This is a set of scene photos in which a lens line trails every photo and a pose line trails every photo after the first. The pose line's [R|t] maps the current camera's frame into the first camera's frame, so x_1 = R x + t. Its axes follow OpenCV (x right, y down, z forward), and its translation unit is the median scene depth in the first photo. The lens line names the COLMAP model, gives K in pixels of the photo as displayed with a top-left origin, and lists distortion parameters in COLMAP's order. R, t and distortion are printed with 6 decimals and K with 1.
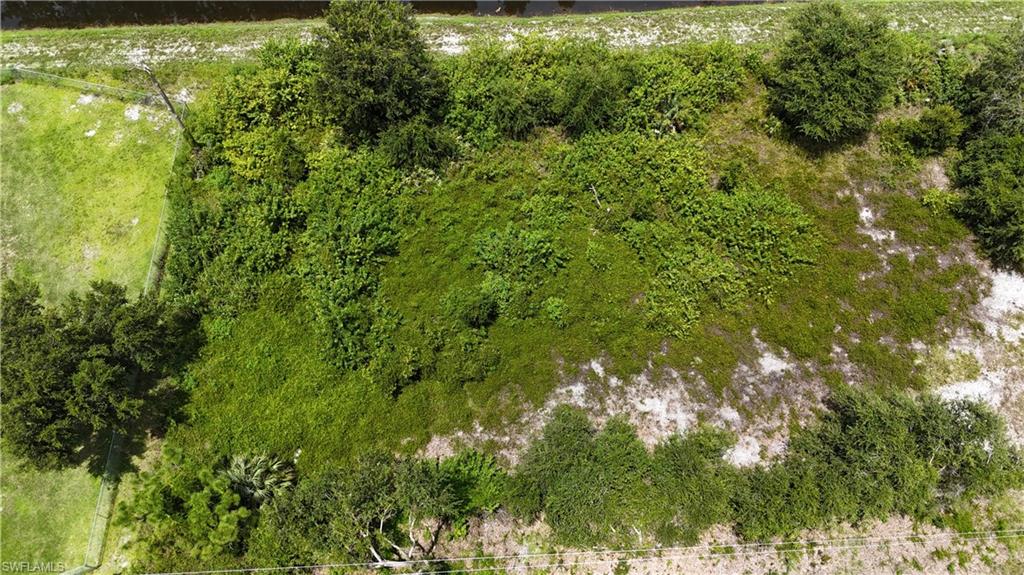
lens RADIAL K [[750.2, 0, 511.1], [0, 750.2, 287.0], [0, 0, 1]] dist [0.058569, -0.049555]
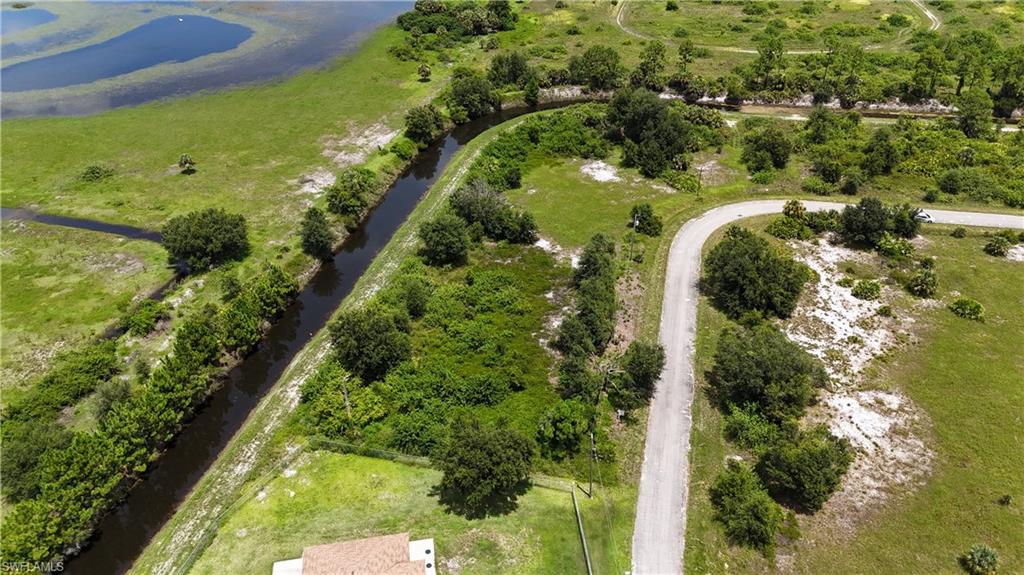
lens RADIAL K [[750.2, 0, 511.0], [0, 750.2, 291.3], [0, 0, 1]] dist [0.058569, -0.049555]
pose [[0.273067, -0.512797, 0.813925, -1.598633], [0.854296, 0.518252, 0.039903, -0.108070], [-0.442280, 0.684437, 0.579598, -0.382836]]
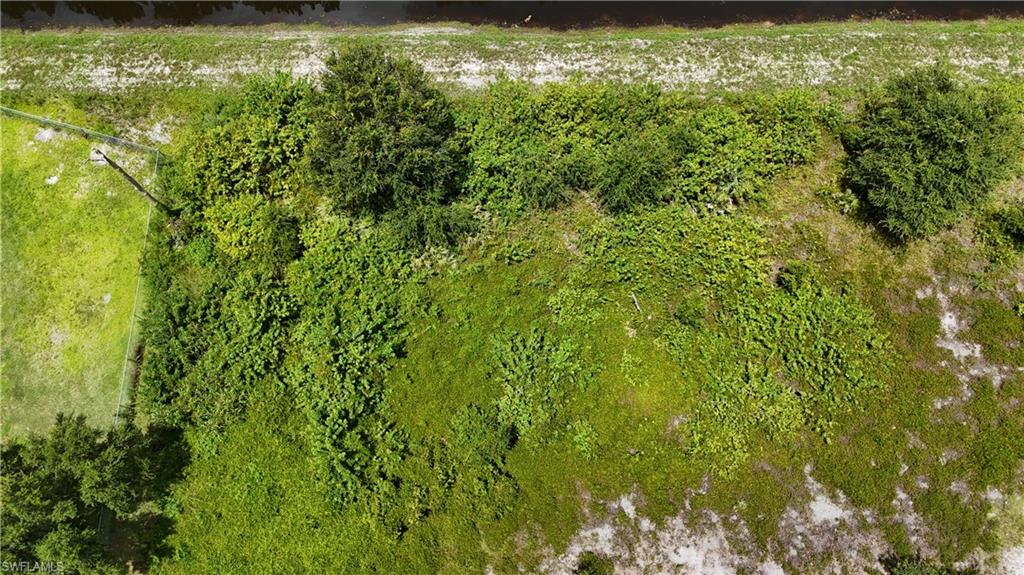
lens RADIAL K [[750.2, 0, 510.2], [0, 750.2, 286.9], [0, 0, 1]] dist [0.058569, -0.049555]
pose [[0.999339, 0.033841, -0.013298, -0.019047], [-0.030926, 0.983436, 0.178600, -0.278112], [0.019121, -0.178070, 0.983832, 0.151068]]
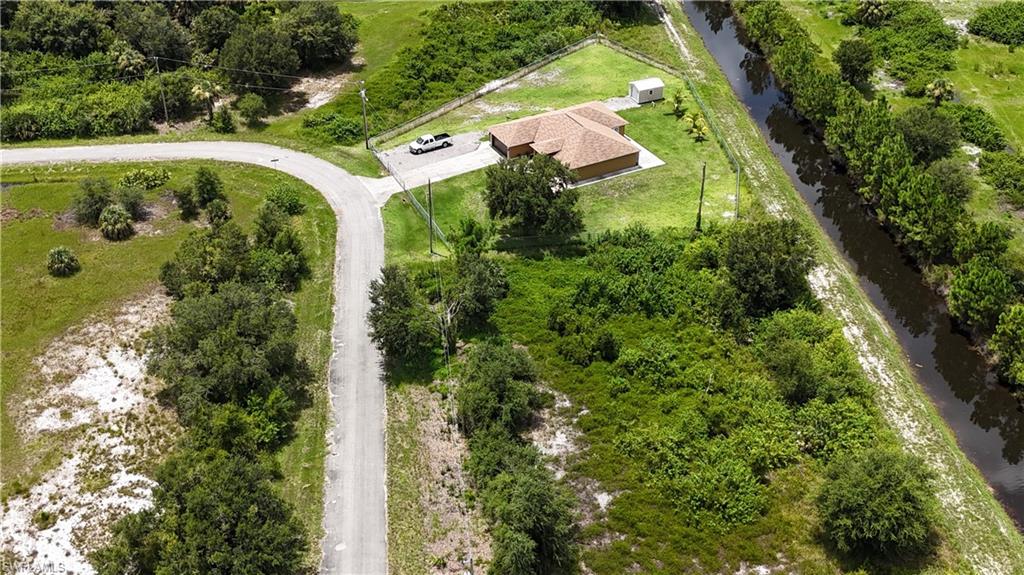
lens RADIAL K [[1120.8, 0, 510.8], [0, 1120.8, 290.2], [0, 0, 1]] dist [0.082794, 0.000000]
pose [[0.064590, 0.570868, -0.818497, 1.588280], [-0.879679, 0.419831, 0.223397, -0.318576], [0.471161, 0.705586, 0.529298, -0.339272]]
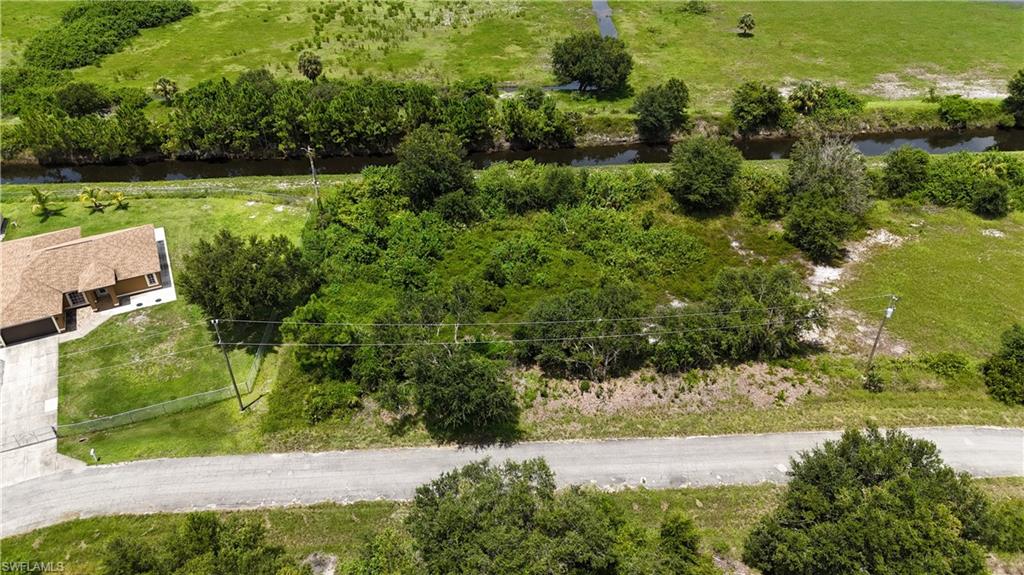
lens RADIAL K [[750.2, 0, 512.9], [0, 750.2, 287.1], [0, 0, 1]] dist [0.058569, -0.049555]
pose [[0.999991, -0.004350, 0.000066, -0.002791], [0.003910, 0.892007, -0.452004, 0.718433], [0.001908, 0.452000, 0.892016, -0.391561]]
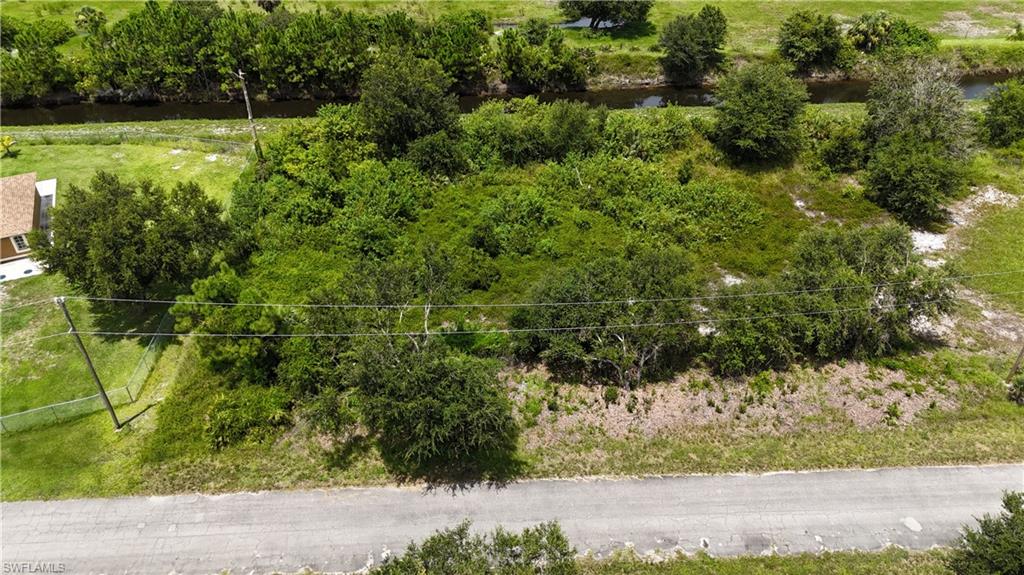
lens RADIAL K [[750.2, 0, 512.7], [0, 750.2, 286.8], [0, 0, 1]] dist [0.058569, -0.049555]
pose [[0.999994, 0.000543, 0.003445, -0.001491], [0.001001, 0.901577, -0.432617, 0.566939], [-0.003341, 0.432618, 0.901571, -0.048200]]
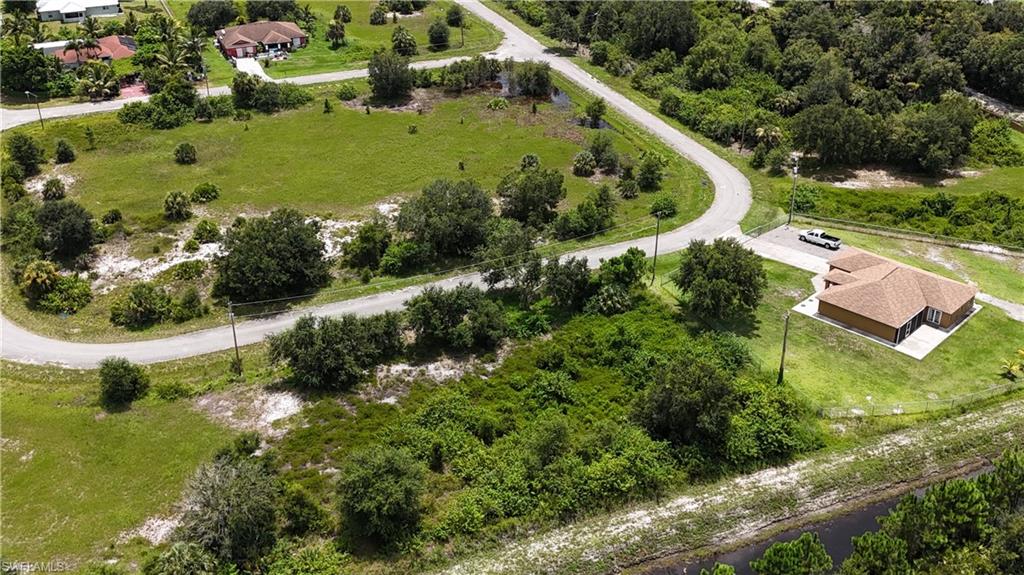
lens RADIAL K [[1112.6, 0, 509.0], [0, 1112.6, 285.0], [0, 0, 1]] dist [0.070955, 0.000000]
pose [[-0.931284, 0.193354, -0.308746, 0.755635], [-0.311221, 0.018225, 0.950163, -2.195183], [0.189345, 0.980960, 0.043203, 0.628743]]
